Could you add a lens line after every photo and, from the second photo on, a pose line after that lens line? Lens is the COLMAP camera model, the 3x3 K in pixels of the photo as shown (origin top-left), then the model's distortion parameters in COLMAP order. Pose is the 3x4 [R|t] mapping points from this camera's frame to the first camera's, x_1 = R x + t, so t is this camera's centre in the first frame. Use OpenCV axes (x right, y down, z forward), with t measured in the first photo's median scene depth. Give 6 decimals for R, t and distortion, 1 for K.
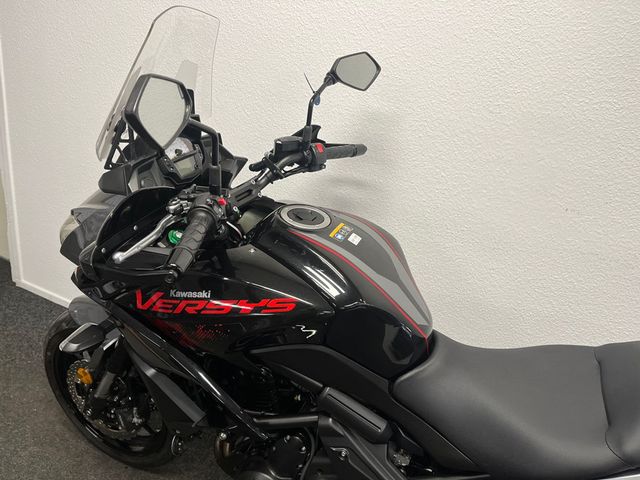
lens RADIAL K [[482.3, 0, 315.3], [0, 482.3, 239.3], [0, 0, 1]] dist [0.052362, -0.072529]
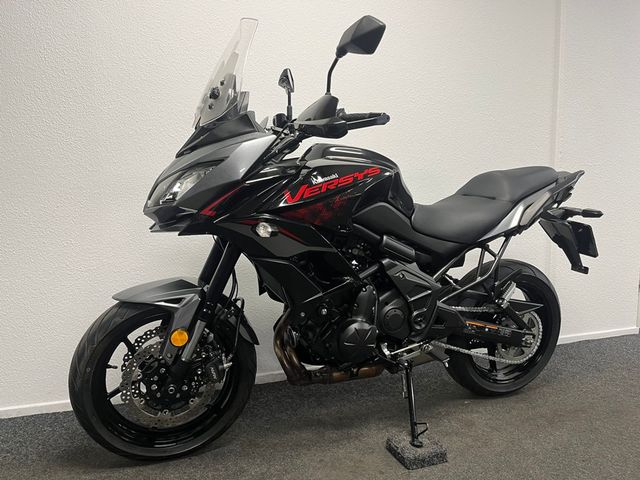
lens RADIAL K [[482.3, 0, 315.3], [0, 482.3, 239.3], [0, 0, 1]] dist [0.052362, -0.072529]
pose [[0.711842, -0.209917, 0.670235, -1.100800], [0.371041, 0.922649, -0.105102, 0.358261], [-0.596330, 0.323501, 0.734669, -0.050665]]
